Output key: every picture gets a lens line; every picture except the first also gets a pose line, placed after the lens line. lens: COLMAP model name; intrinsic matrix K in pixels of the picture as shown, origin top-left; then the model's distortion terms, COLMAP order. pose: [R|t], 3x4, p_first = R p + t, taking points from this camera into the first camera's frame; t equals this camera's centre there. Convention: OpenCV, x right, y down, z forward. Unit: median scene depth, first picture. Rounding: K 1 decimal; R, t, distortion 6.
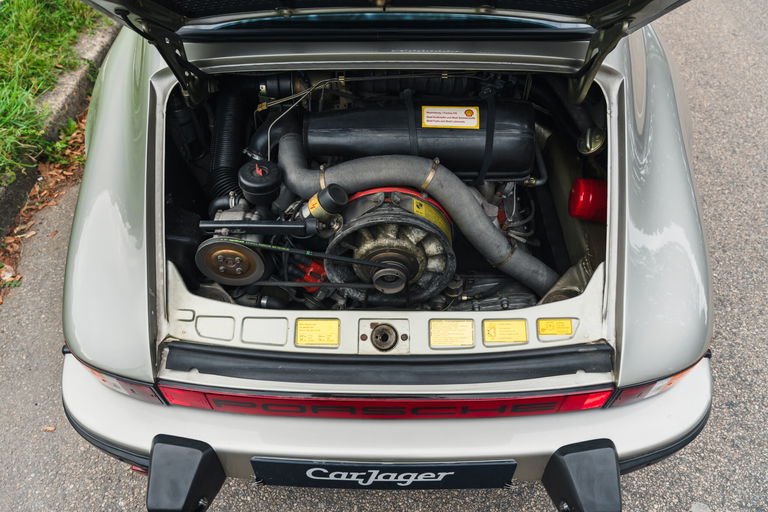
lens RADIAL K [[501.1, 0, 382.8], [0, 501.1, 252.7], [0, 0, 1]] dist [-0.001596, -0.001692]
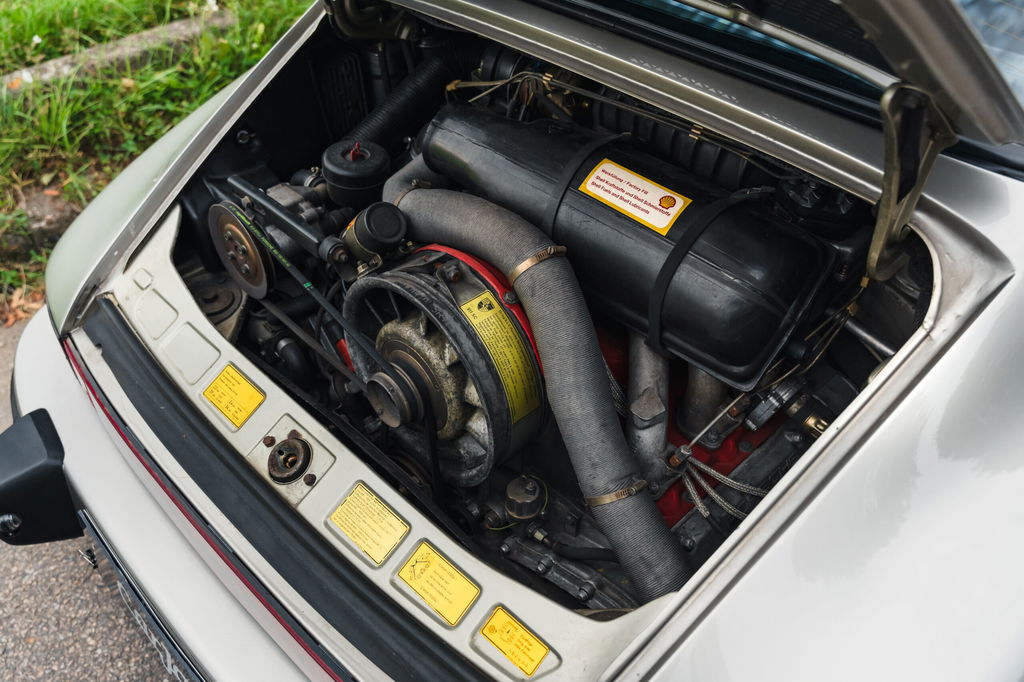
lens RADIAL K [[851.3, 0, 513.1], [0, 851.3, 342.2], [0, 0, 1]] dist [-0.000669, 0.004098]
pose [[0.713829, 0.471004, -0.518270, 0.593436], [-0.535156, 0.844215, 0.030137, -0.105398], [0.451726, 0.255843, 0.854686, 0.236971]]
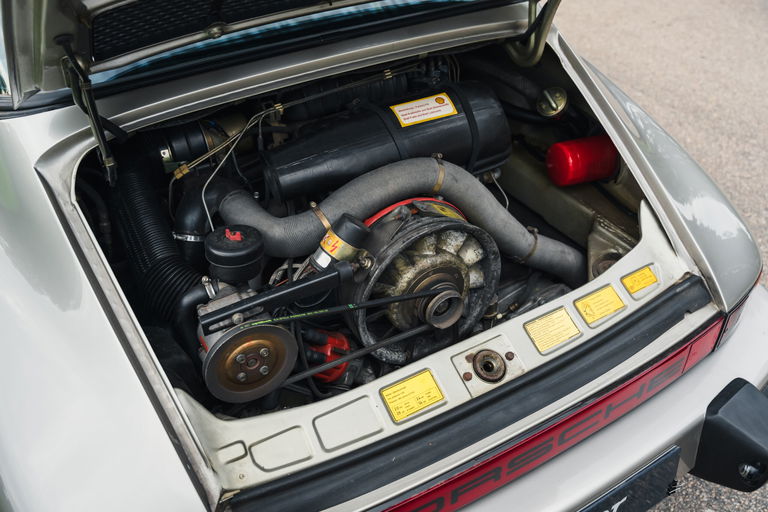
lens RADIAL K [[638.5, 0, 370.5], [0, 638.5, 256.6], [0, 0, 1]] dist [0.000452, 0.000962]
pose [[0.870744, -0.322550, 0.371169, -0.445984], [0.395997, 0.907455, -0.140400, 0.076966], [-0.291533, 0.269234, 0.917890, 0.094259]]
